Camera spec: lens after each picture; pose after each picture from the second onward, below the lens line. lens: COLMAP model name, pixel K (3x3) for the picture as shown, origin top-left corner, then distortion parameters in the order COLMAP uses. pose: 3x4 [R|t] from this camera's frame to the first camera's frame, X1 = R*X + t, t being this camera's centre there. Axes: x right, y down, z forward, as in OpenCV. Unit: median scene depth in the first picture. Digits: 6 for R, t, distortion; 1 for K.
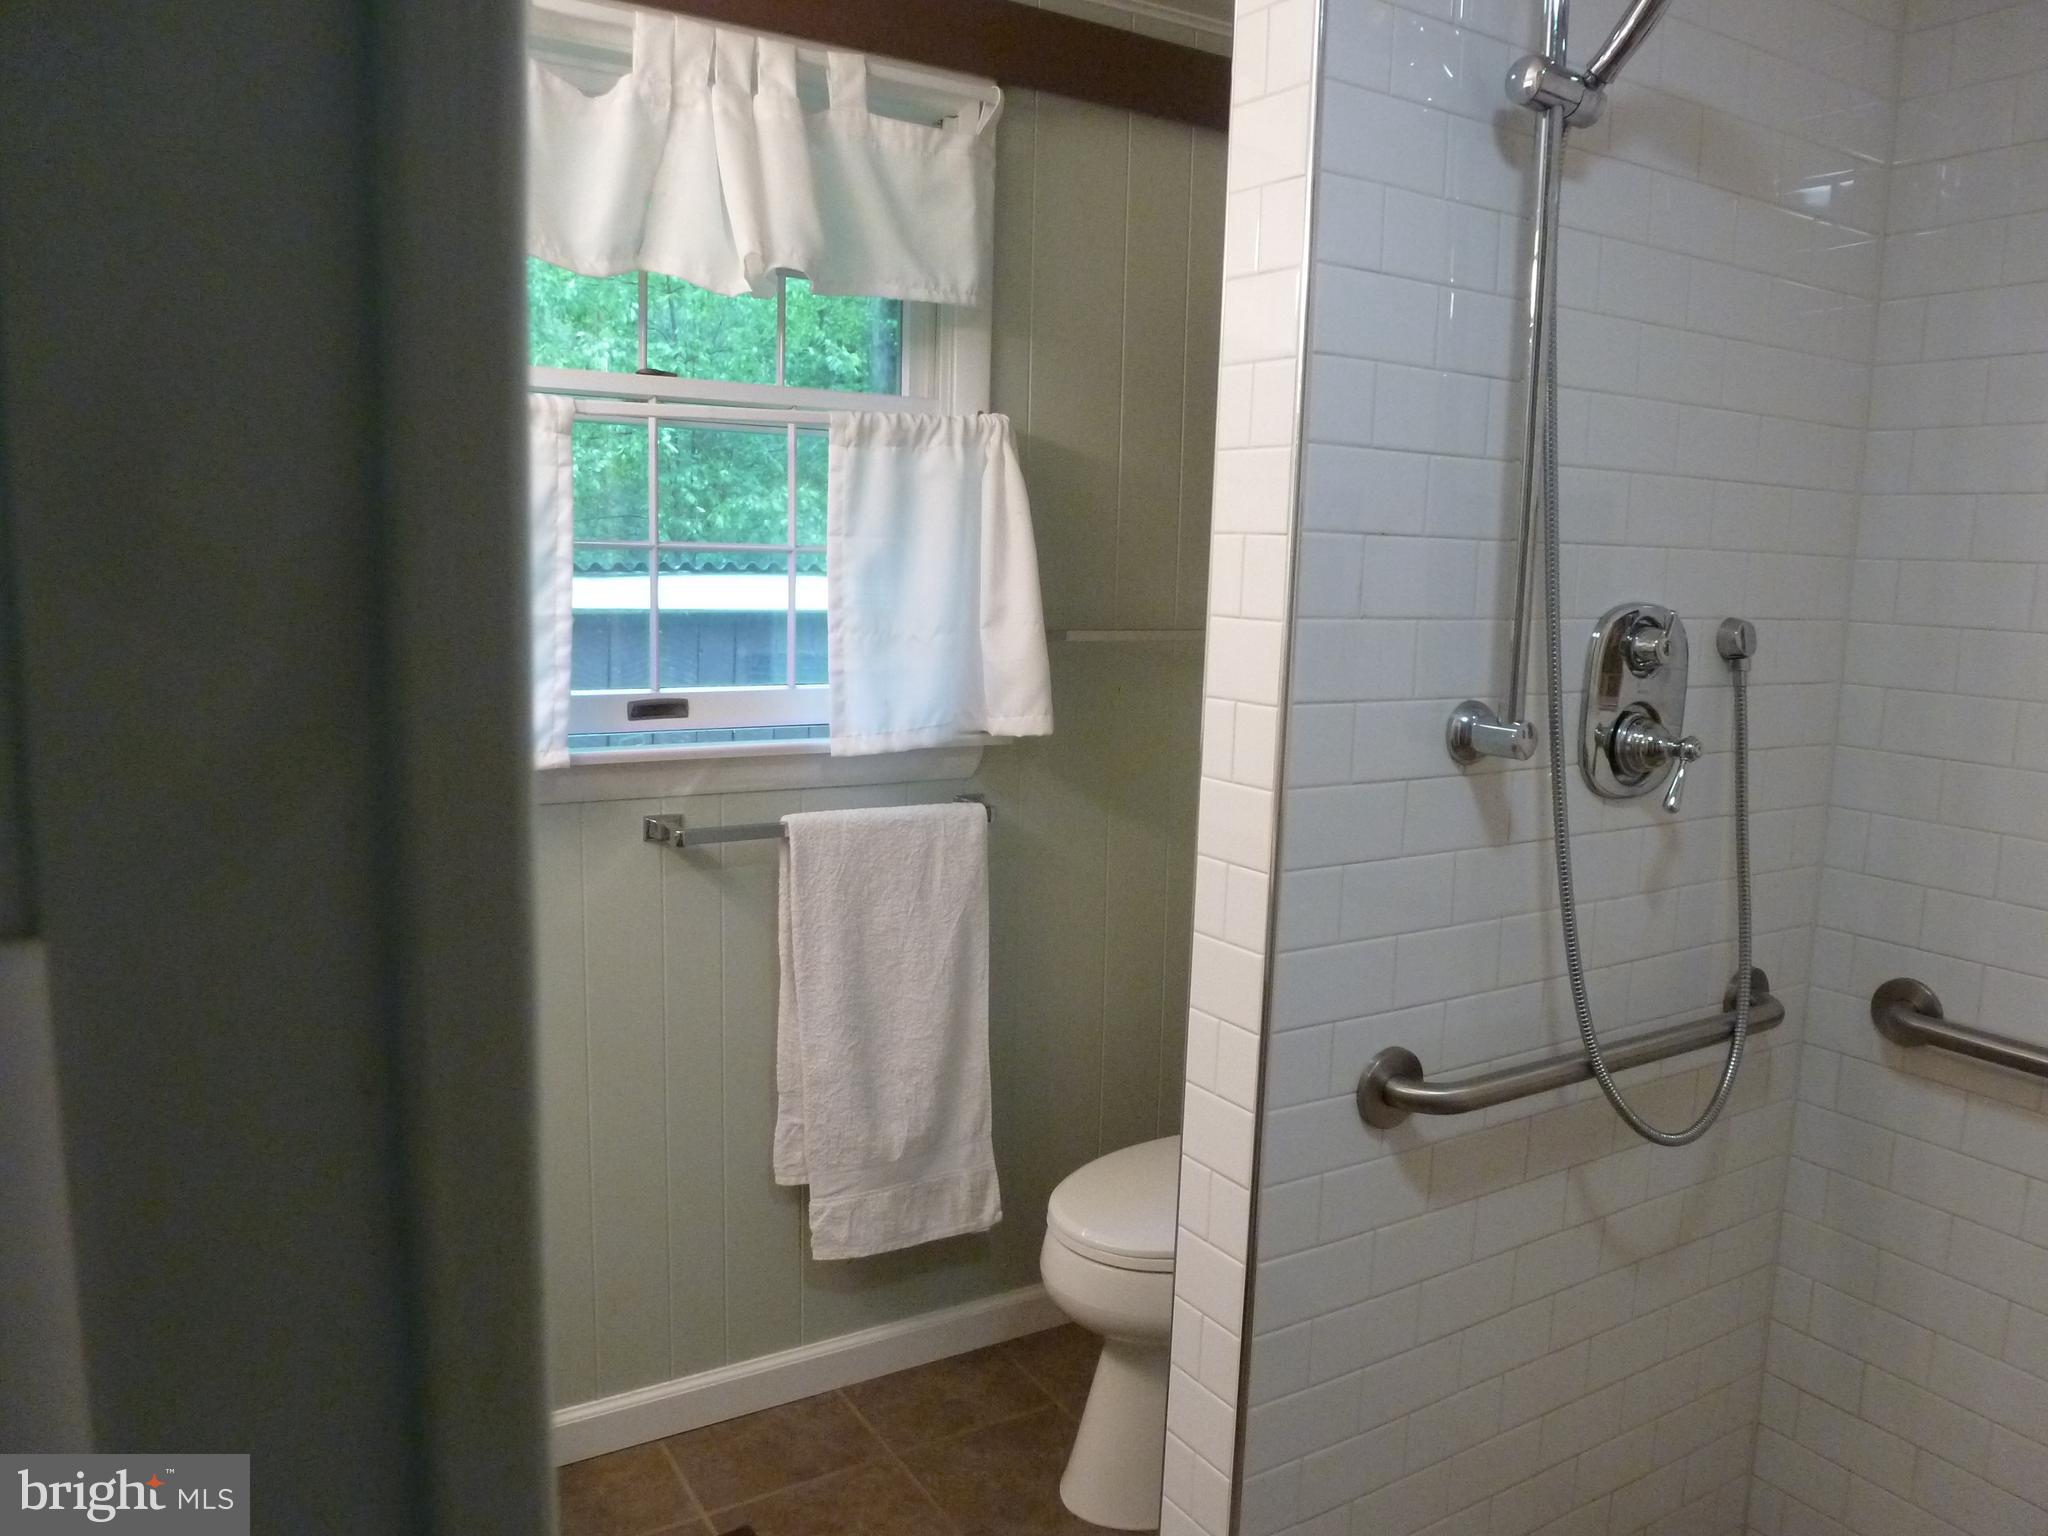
lens RADIAL K [[1460.8, 0, 1024.9], [0, 1460.8, 768.0], [0, 0, 1]] dist [-0.073775, 0.020801]
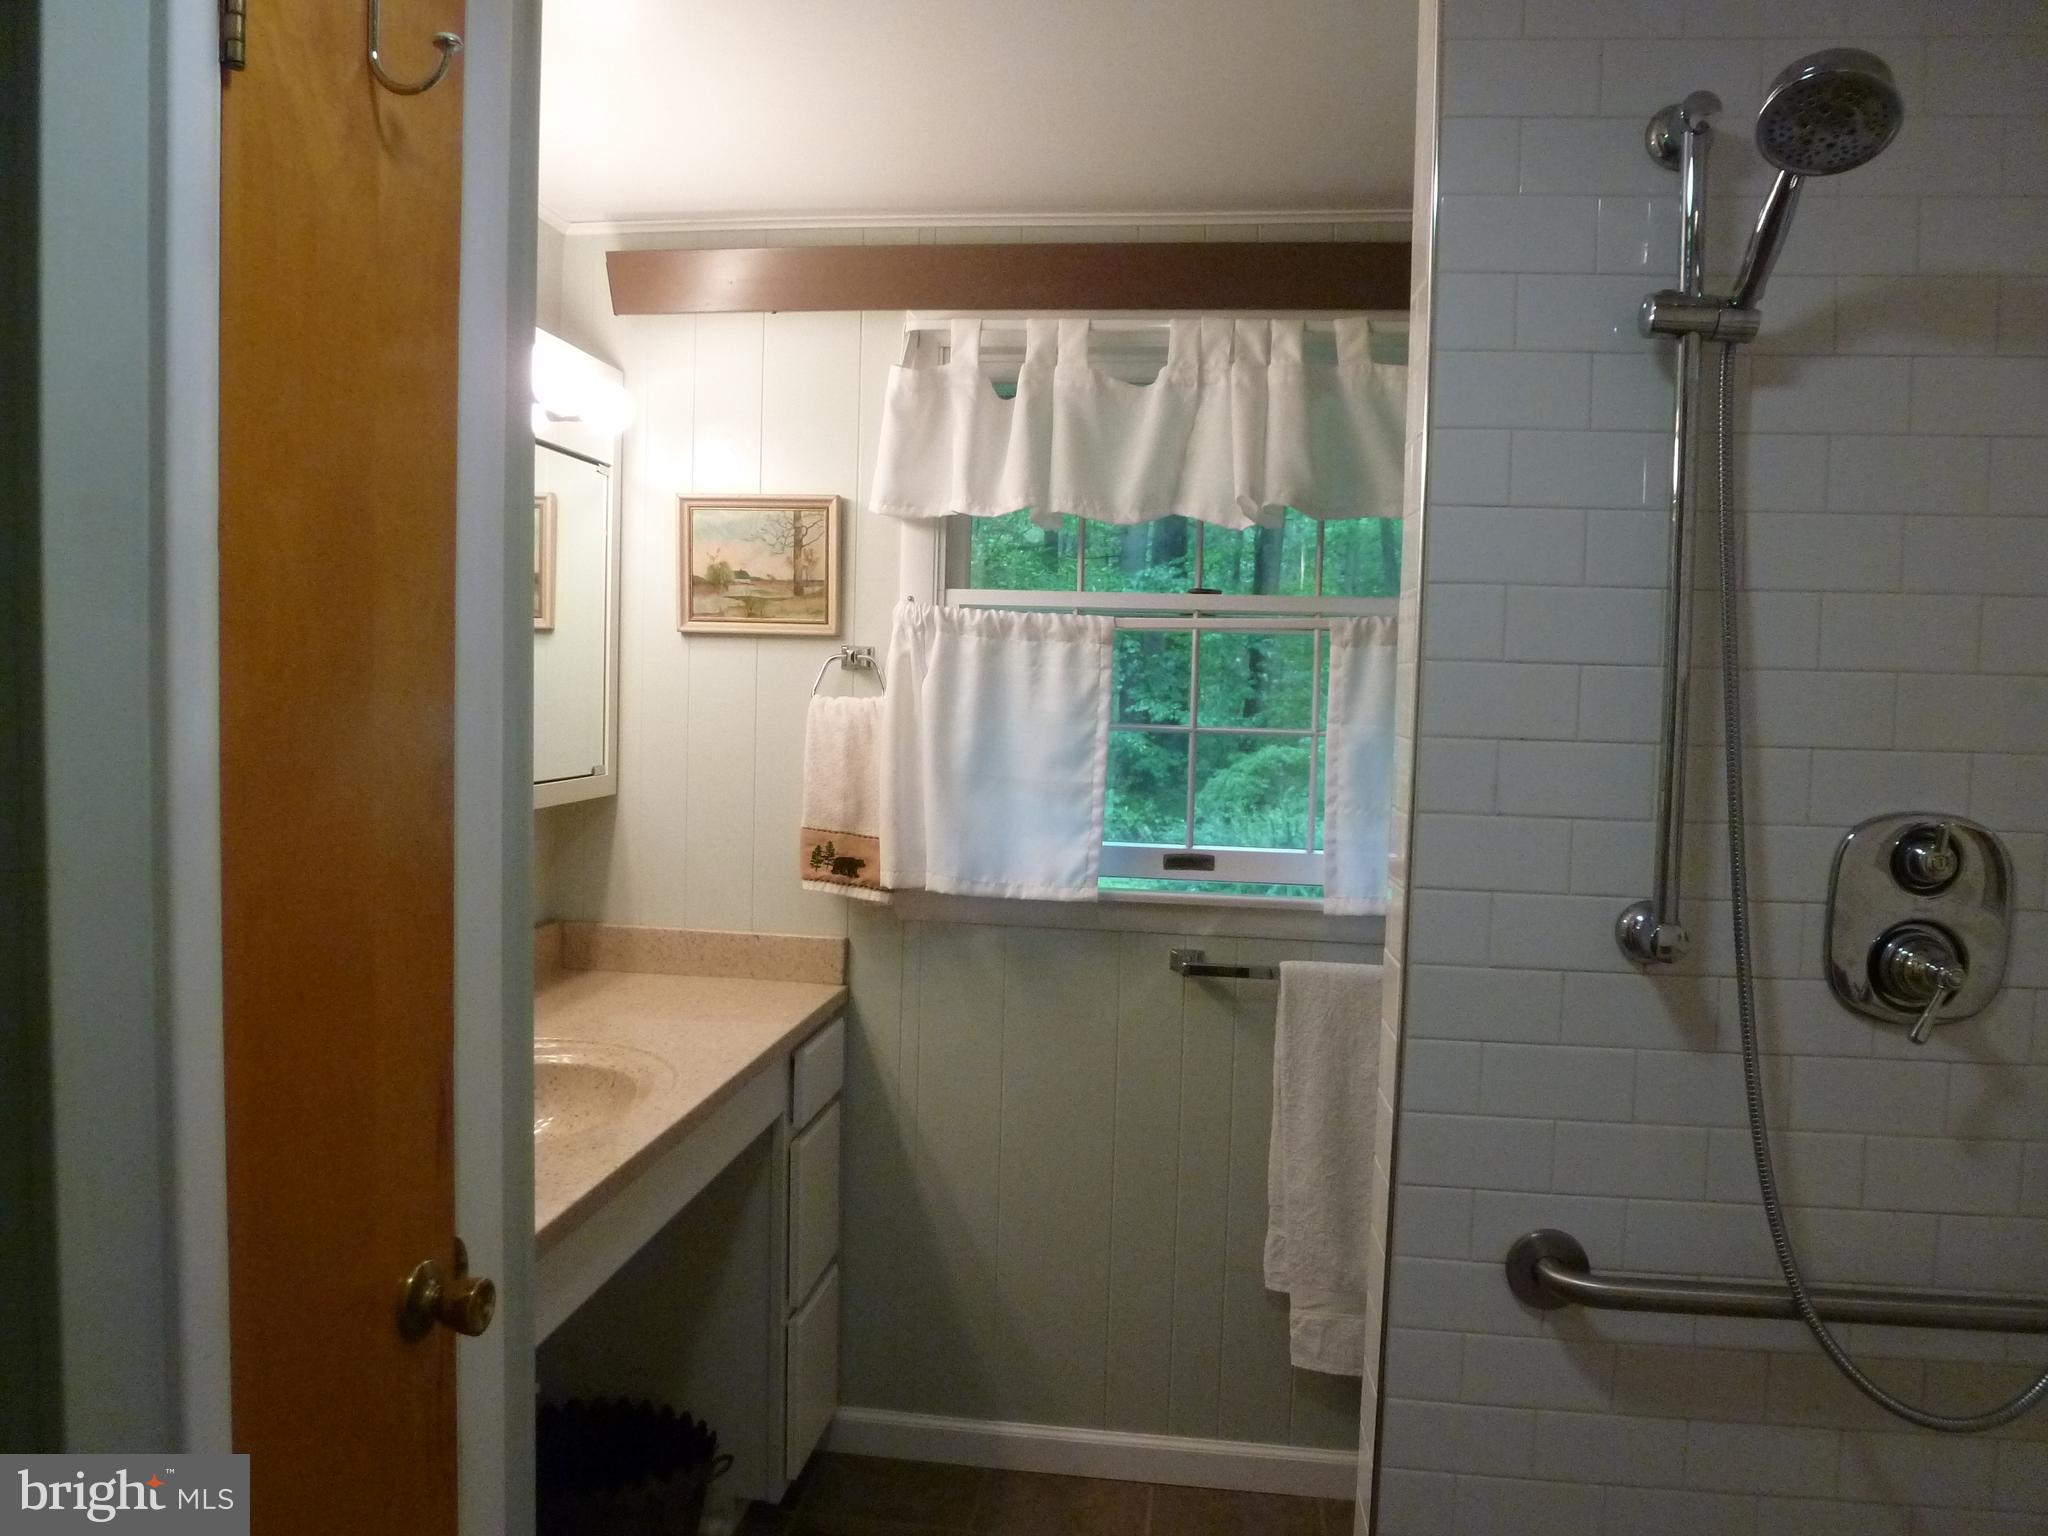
lens RADIAL K [[1460.8, 0, 1013.3], [0, 1460.8, 763.4], [0, 0, 1]] dist [-0.073775, 0.020801]
pose [[0.771104, 0.025931, -0.636181, 0.425304], [-0.096305, 0.992425, -0.076278, -0.015805], [0.629384, 0.120086, 0.767760, -0.045081]]
